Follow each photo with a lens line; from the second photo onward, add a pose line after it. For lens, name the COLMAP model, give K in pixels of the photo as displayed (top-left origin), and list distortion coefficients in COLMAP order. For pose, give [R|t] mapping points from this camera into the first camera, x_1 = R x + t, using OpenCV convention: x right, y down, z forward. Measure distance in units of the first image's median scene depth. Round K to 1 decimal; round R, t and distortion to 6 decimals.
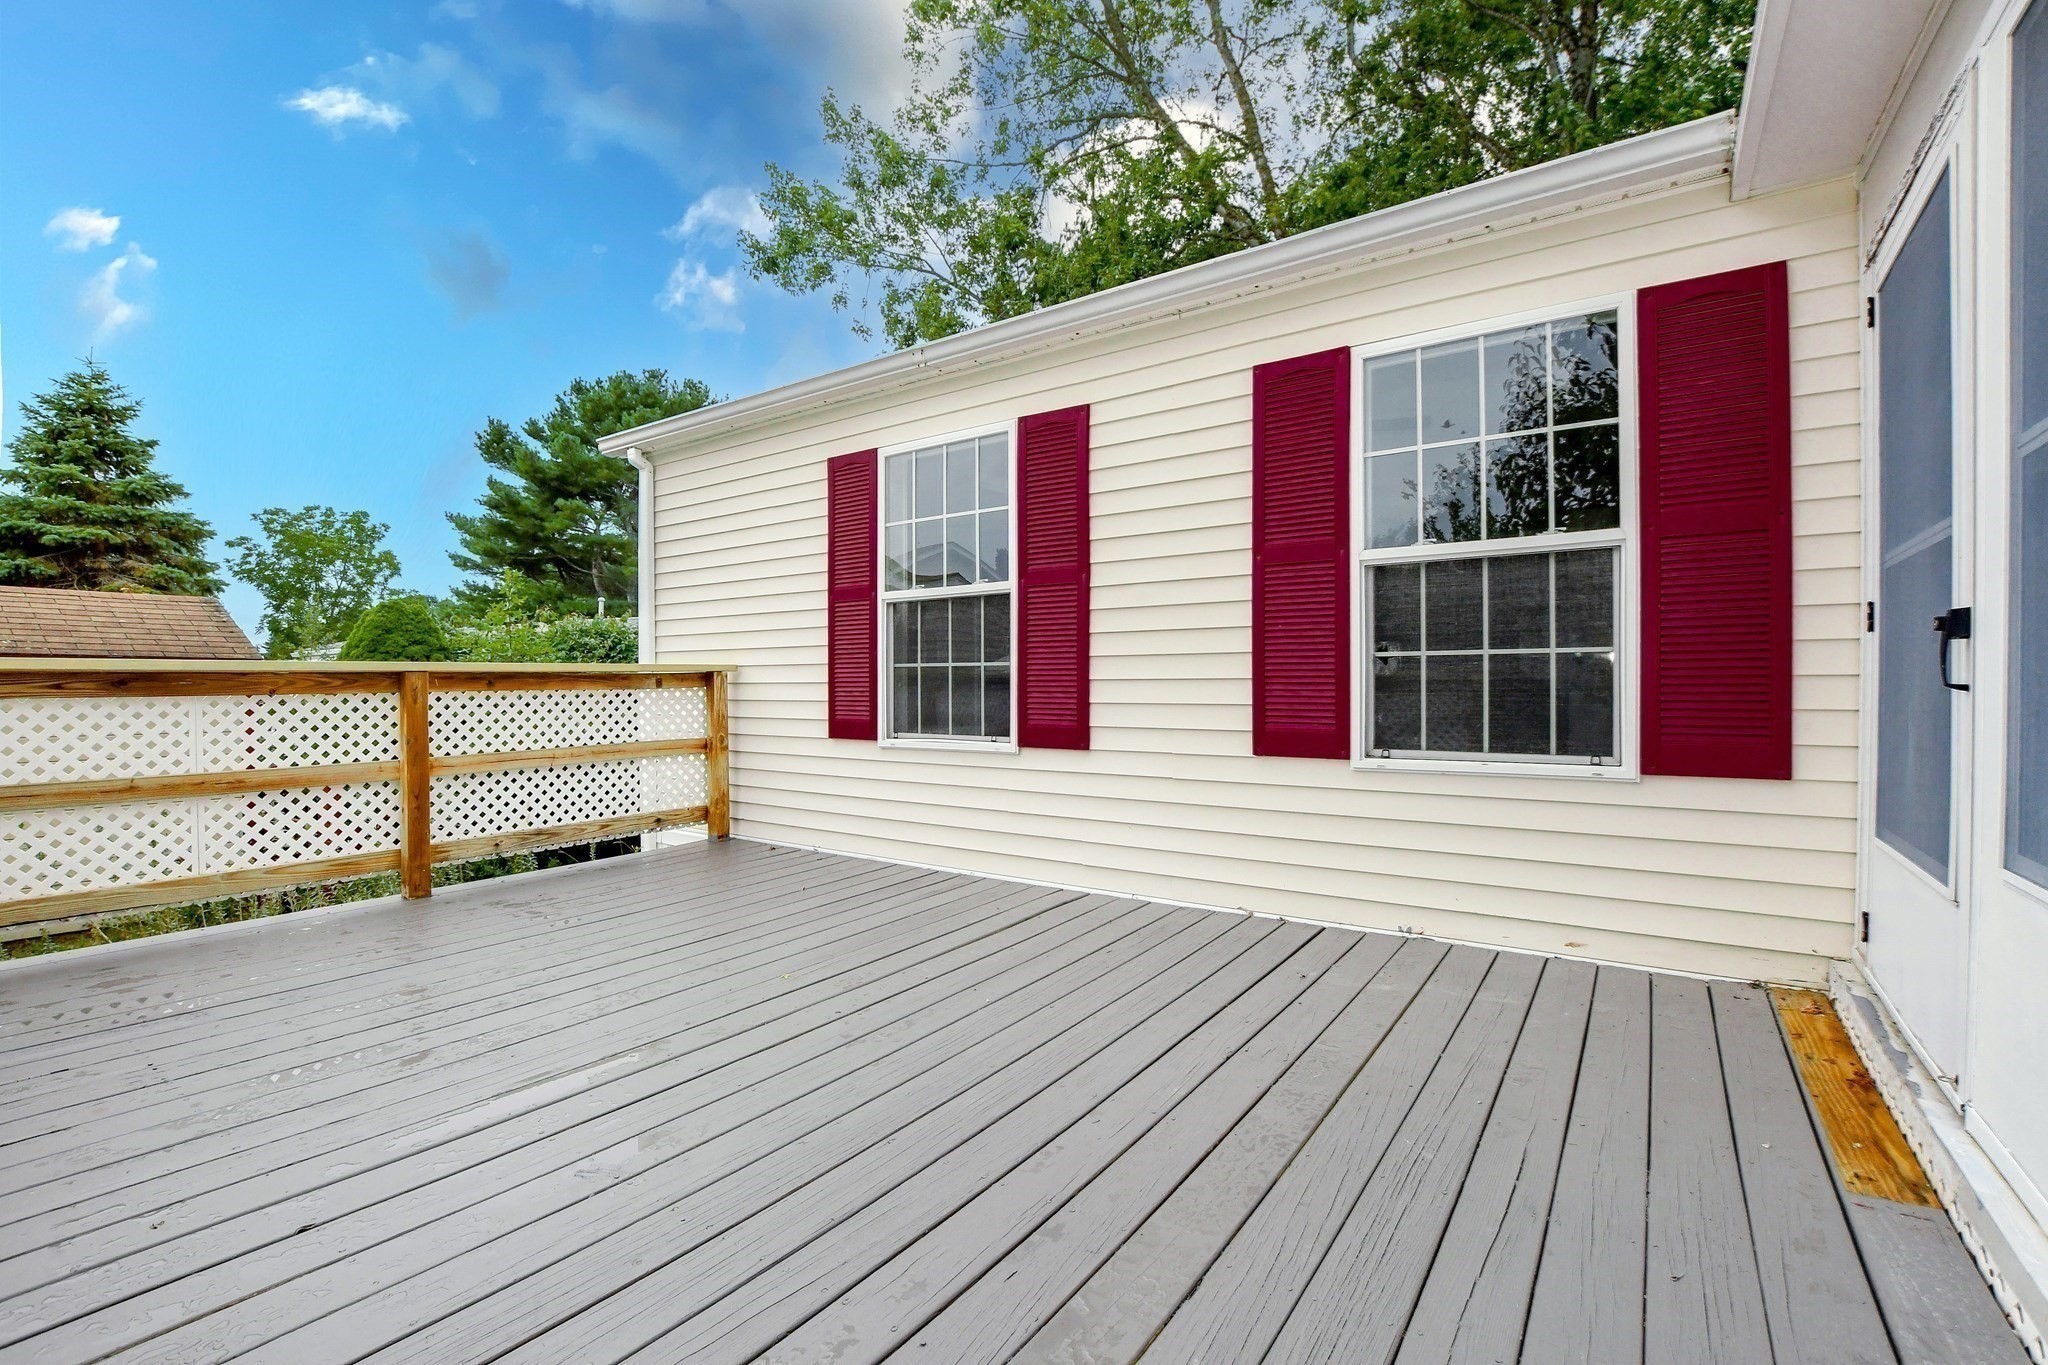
lens RADIAL K [[874.8, 0, 1035.2], [0, 874.8, 690.0], [0, 0, 1]] dist [-0.013906, -0.000030]
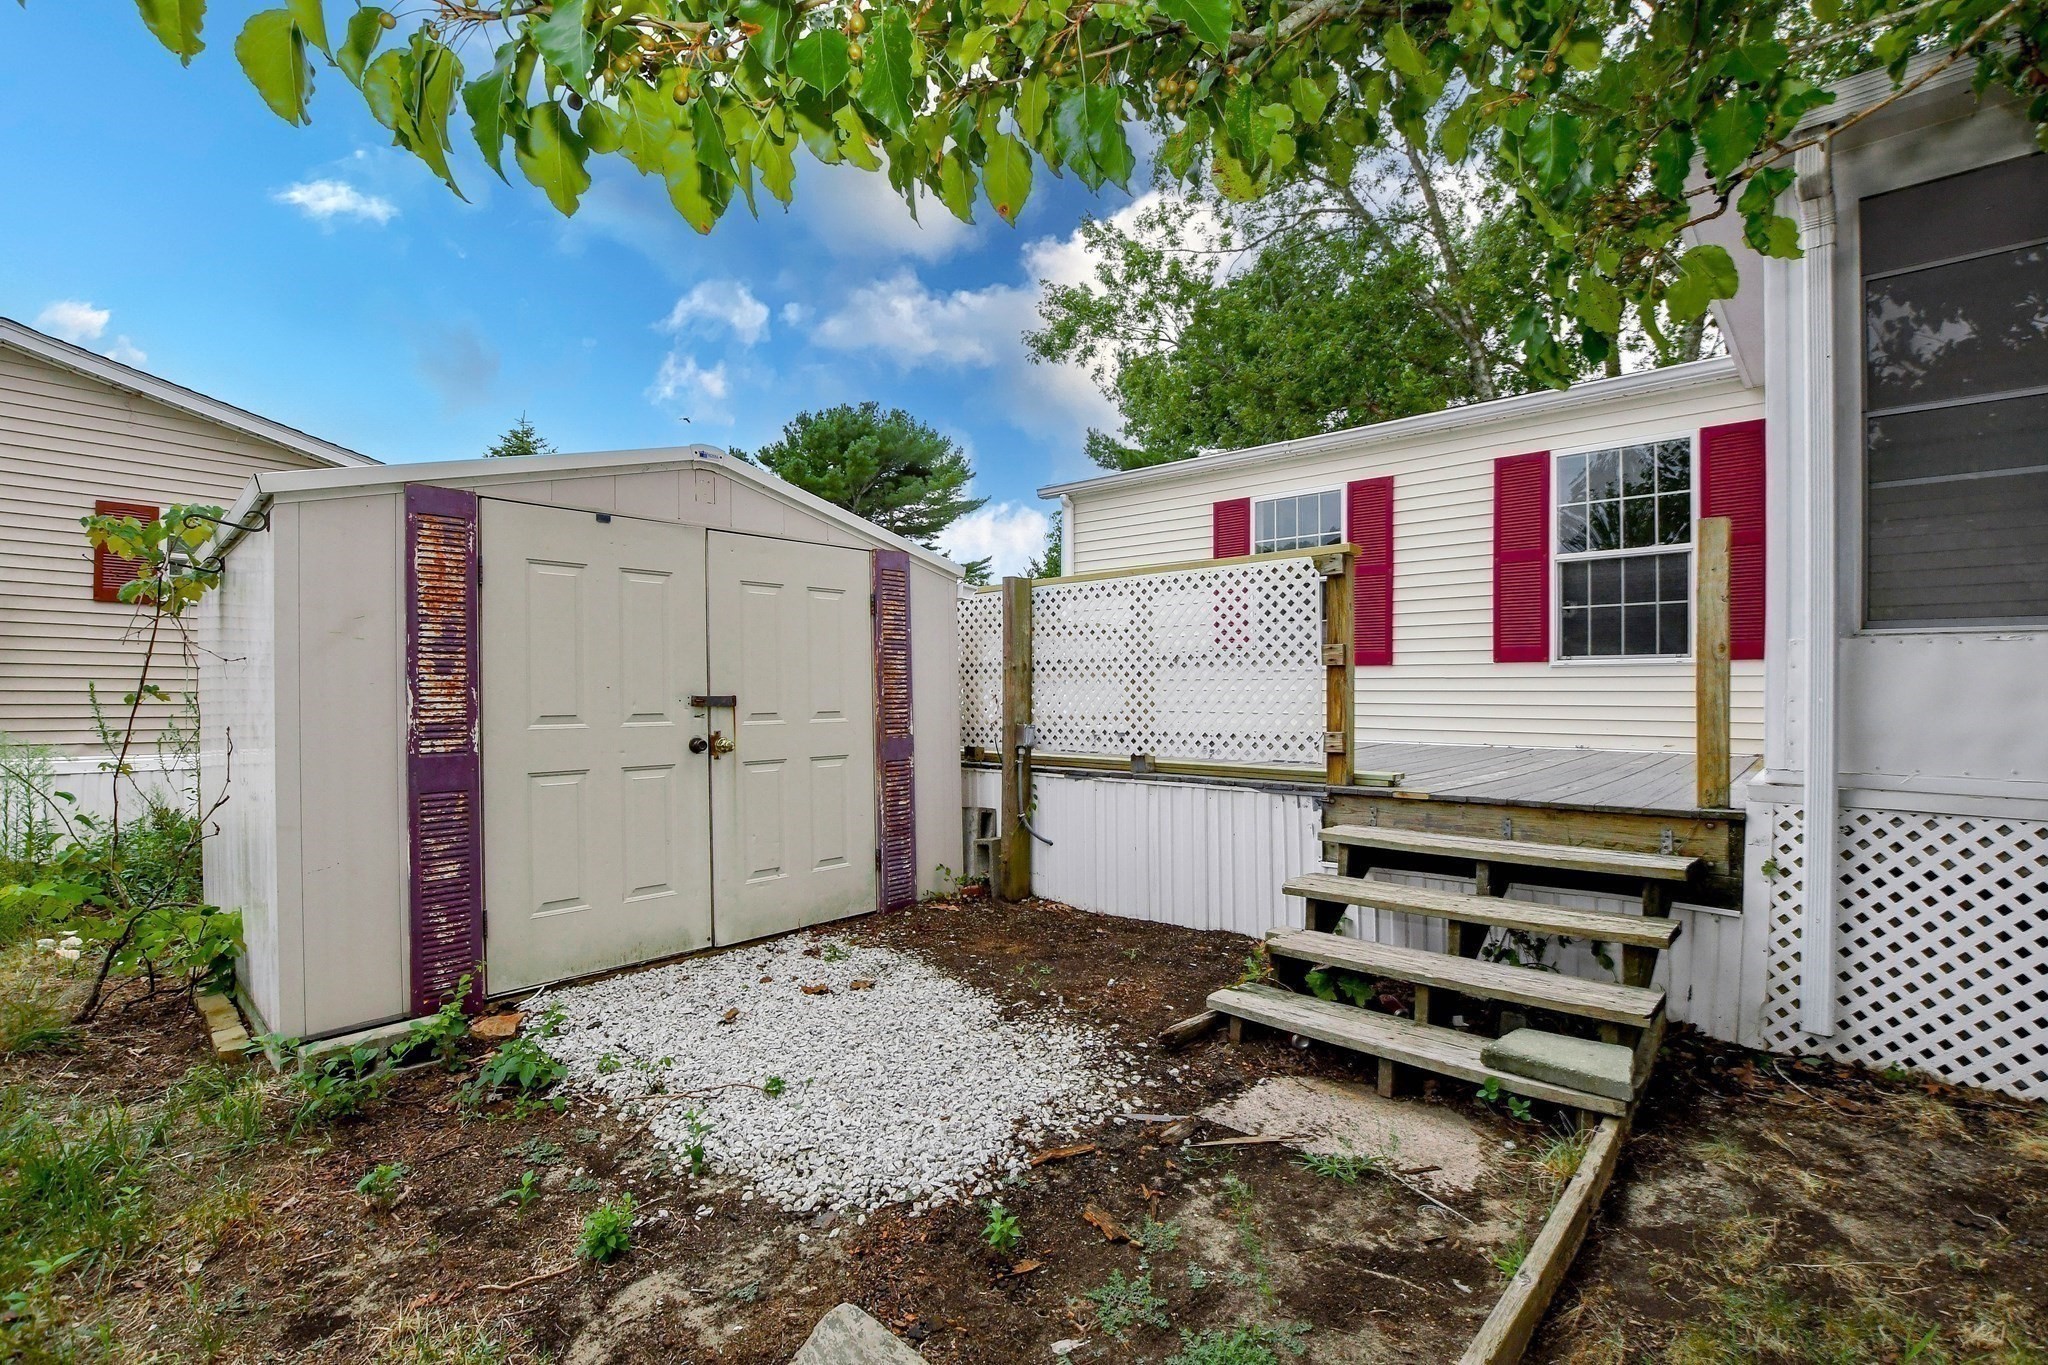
lens RADIAL K [[906.5, 0, 1015.7], [0, 906.5, 687.1], [0, 0, 1]] dist [-0.028797, 0.004018]
pose [[0.993847, 0.003468, -0.110705, -0.636323], [-0.004465, 0.999952, -0.008759, 0.168605], [0.110669, 0.009199, 0.993815, -1.187672]]
